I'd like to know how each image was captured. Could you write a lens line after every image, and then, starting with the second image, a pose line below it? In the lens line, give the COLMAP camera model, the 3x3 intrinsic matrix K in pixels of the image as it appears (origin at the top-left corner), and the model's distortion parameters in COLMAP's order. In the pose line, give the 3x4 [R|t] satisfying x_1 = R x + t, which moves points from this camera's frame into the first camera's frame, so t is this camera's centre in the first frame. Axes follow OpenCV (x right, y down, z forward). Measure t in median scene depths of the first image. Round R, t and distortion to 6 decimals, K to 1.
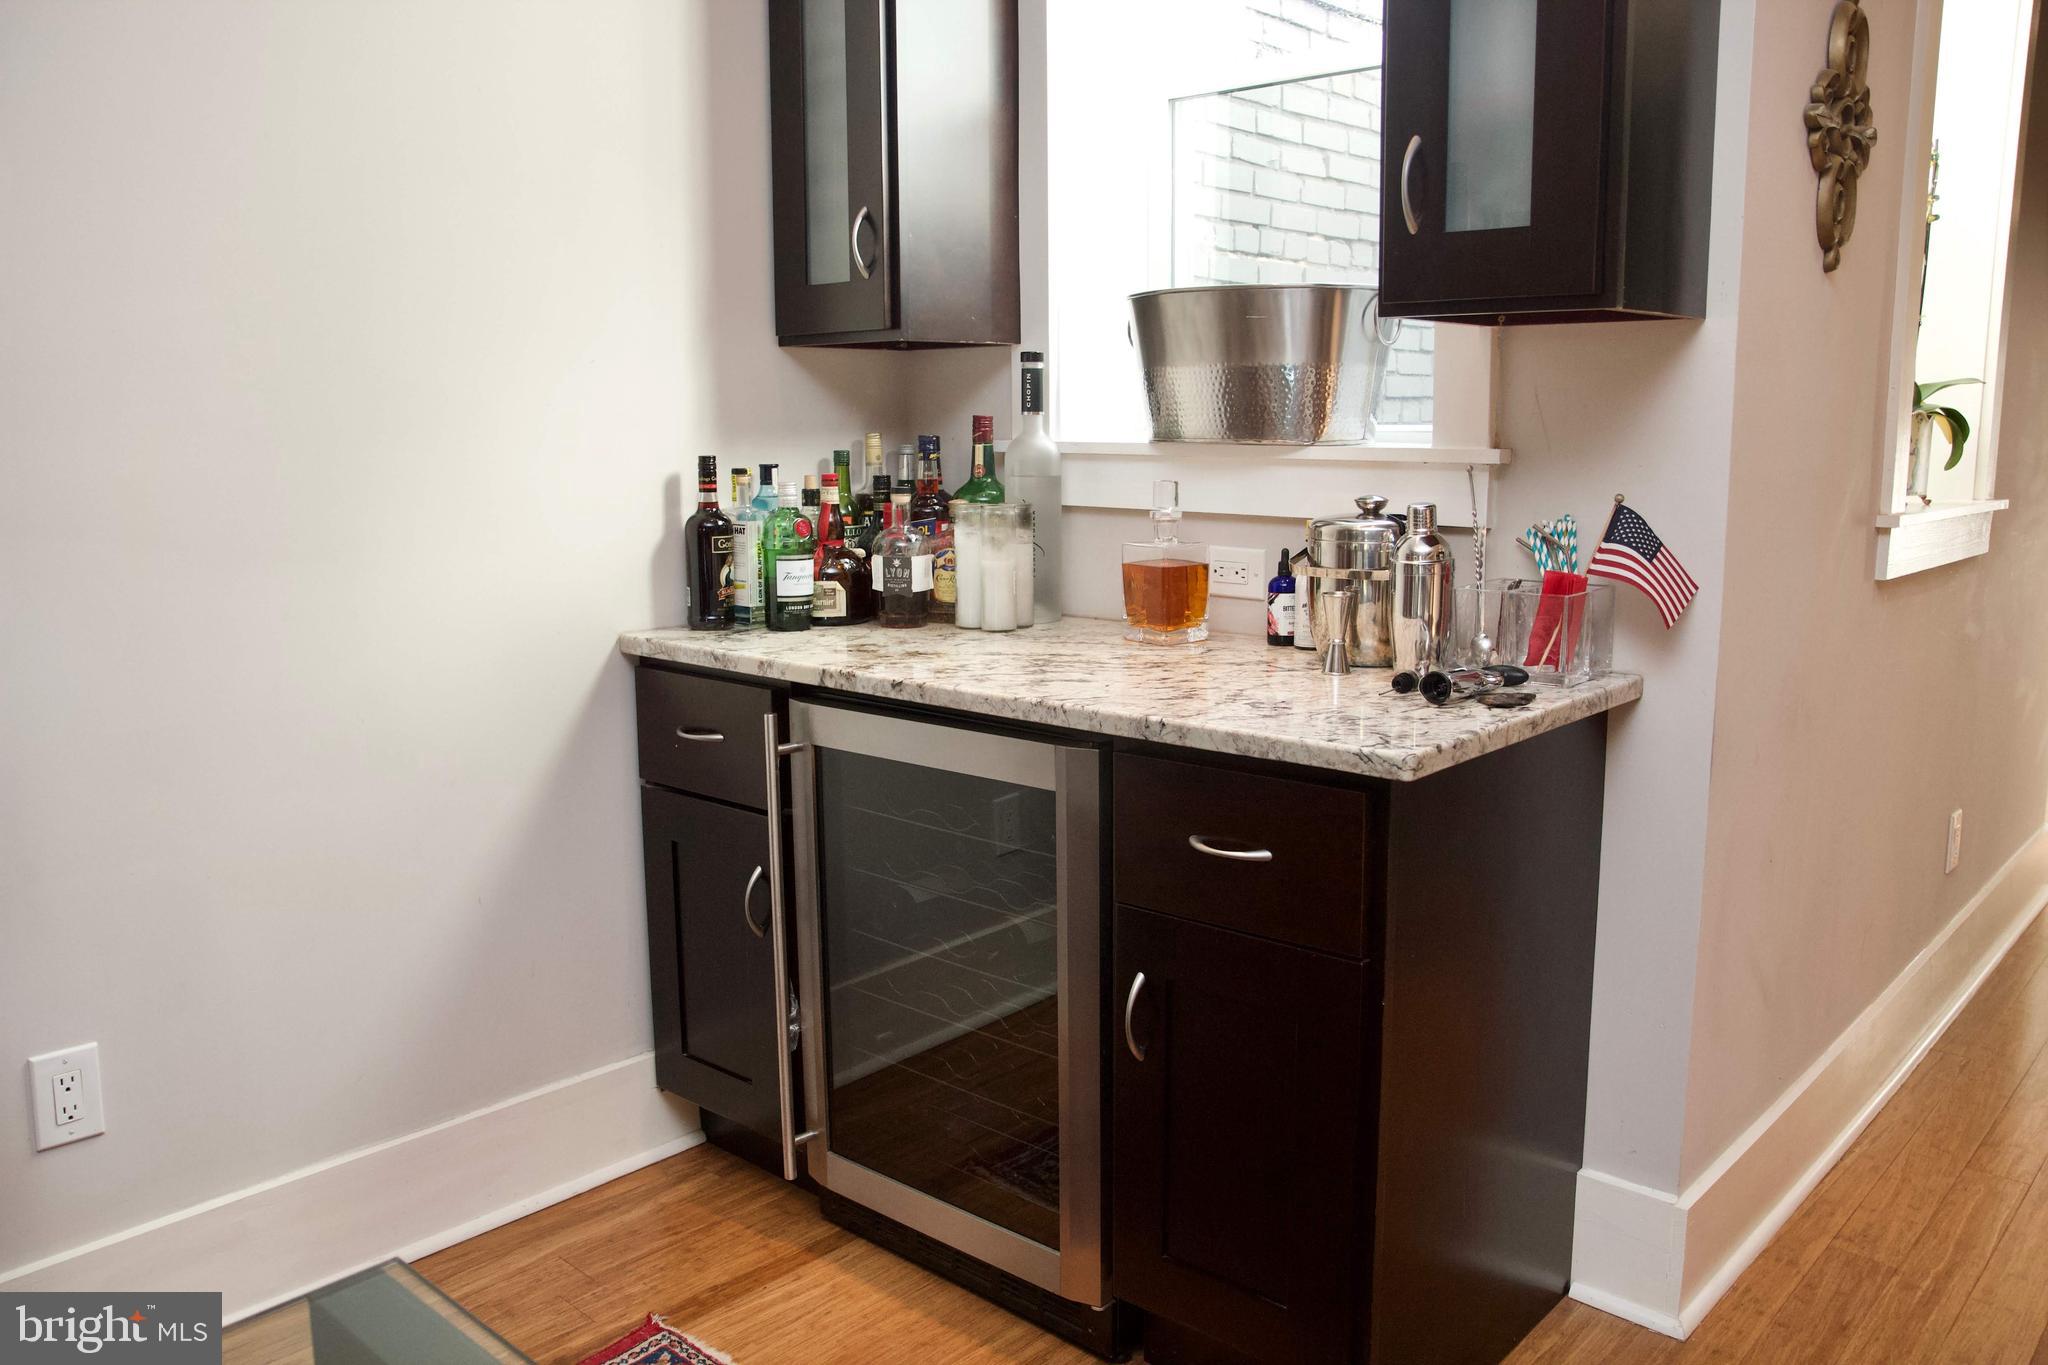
lens RADIAL K [[1589.7, 0, 1050.5], [0, 1589.7, 677.8], [0, 0, 1]] dist [-0.046580, 0.002533]
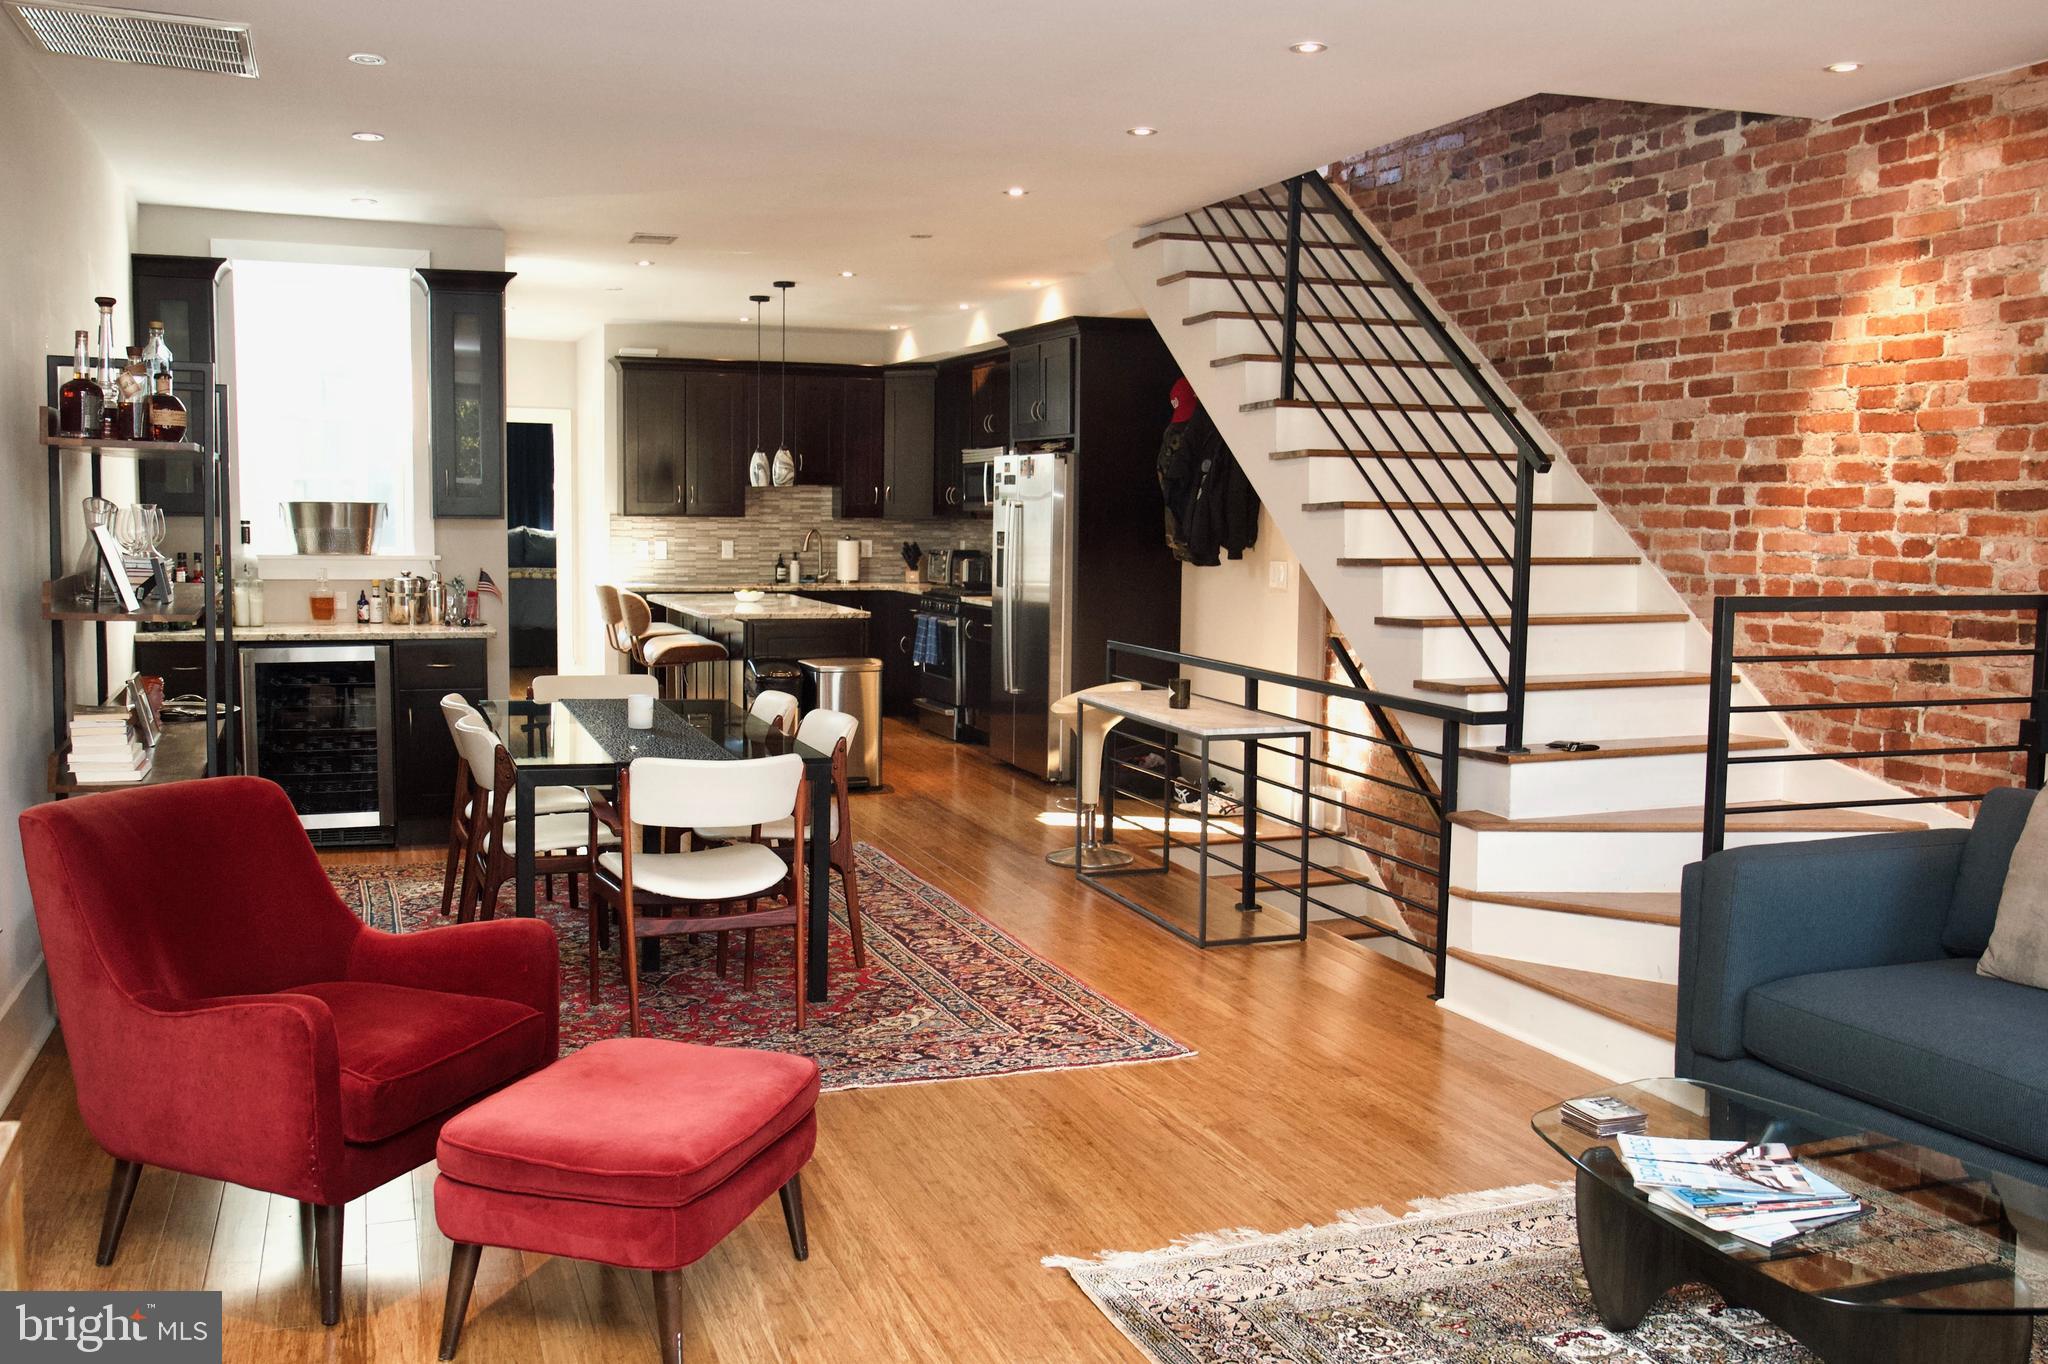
lens RADIAL K [[1589.7, 0, 1050.5], [0, 1589.7, 677.3], [0, 0, 1]] dist [-0.046580, 0.002533]
pose [[0.448817, -0.085488, 0.889525, -1.843794], [0.132336, 0.990797, 0.028449, 0.160213], [-0.883770, 0.104948, 0.456000, -1.396996]]
